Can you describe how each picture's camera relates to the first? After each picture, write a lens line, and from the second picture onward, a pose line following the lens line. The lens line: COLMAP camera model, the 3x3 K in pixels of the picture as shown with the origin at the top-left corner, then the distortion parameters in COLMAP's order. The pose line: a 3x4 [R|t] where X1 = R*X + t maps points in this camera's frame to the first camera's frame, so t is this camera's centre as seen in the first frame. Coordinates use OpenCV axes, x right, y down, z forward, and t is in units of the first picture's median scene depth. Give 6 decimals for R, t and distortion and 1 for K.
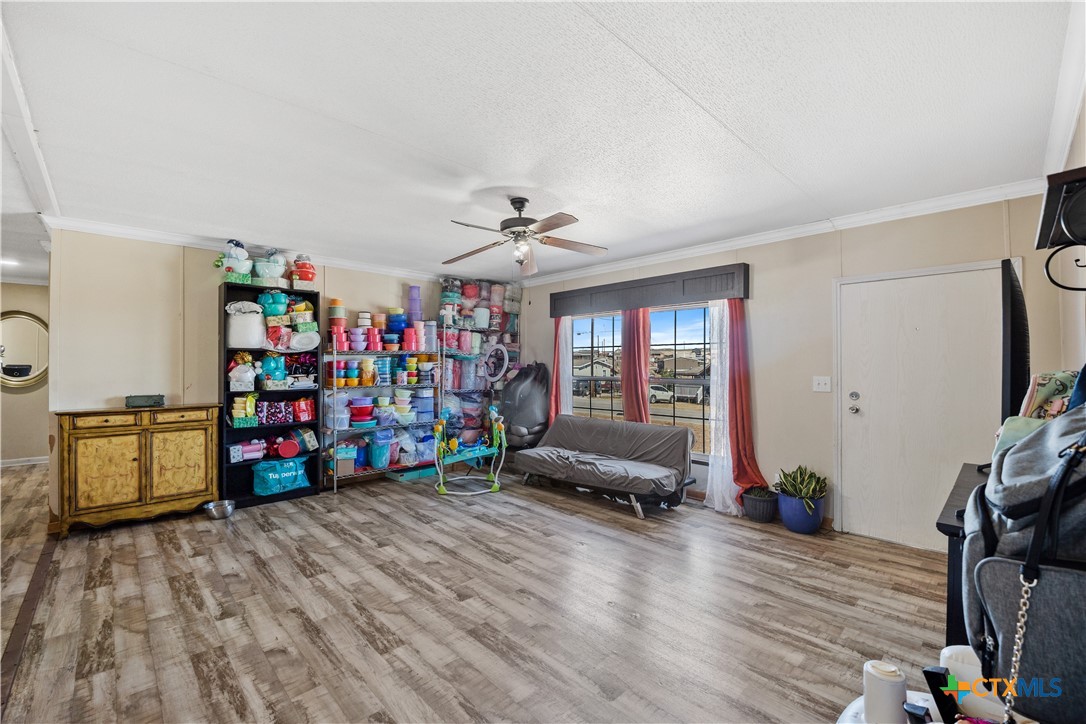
lens RADIAL K [[451.3, 0, 543.0], [0, 451.3, 362.0], [0, 0, 1]] dist [-0.001926, -0.000375]
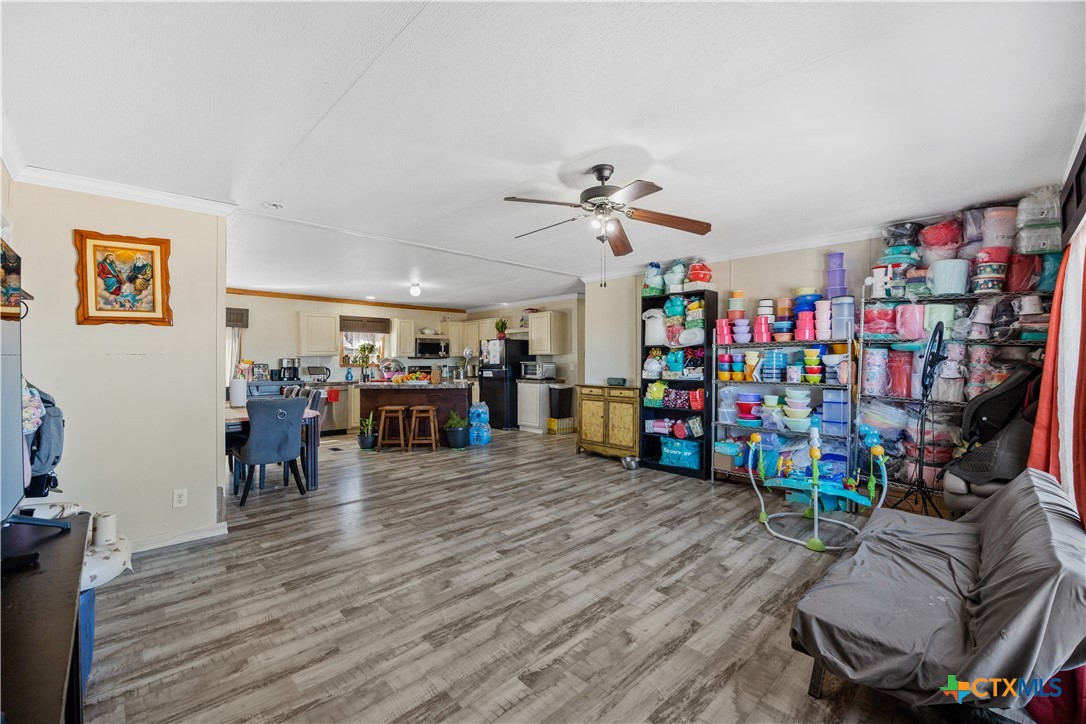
lens RADIAL K [[451.3, 0, 543.0], [0, 451.3, 362.0], [0, 0, 1]] dist [-0.001926, -0.000375]
pose [[0.003456, 0.006276, -0.999974, 0.587069], [0.005546, 0.999965, 0.006295, 0.006569], [0.999979, -0.005567, 0.003421, 0.641947]]
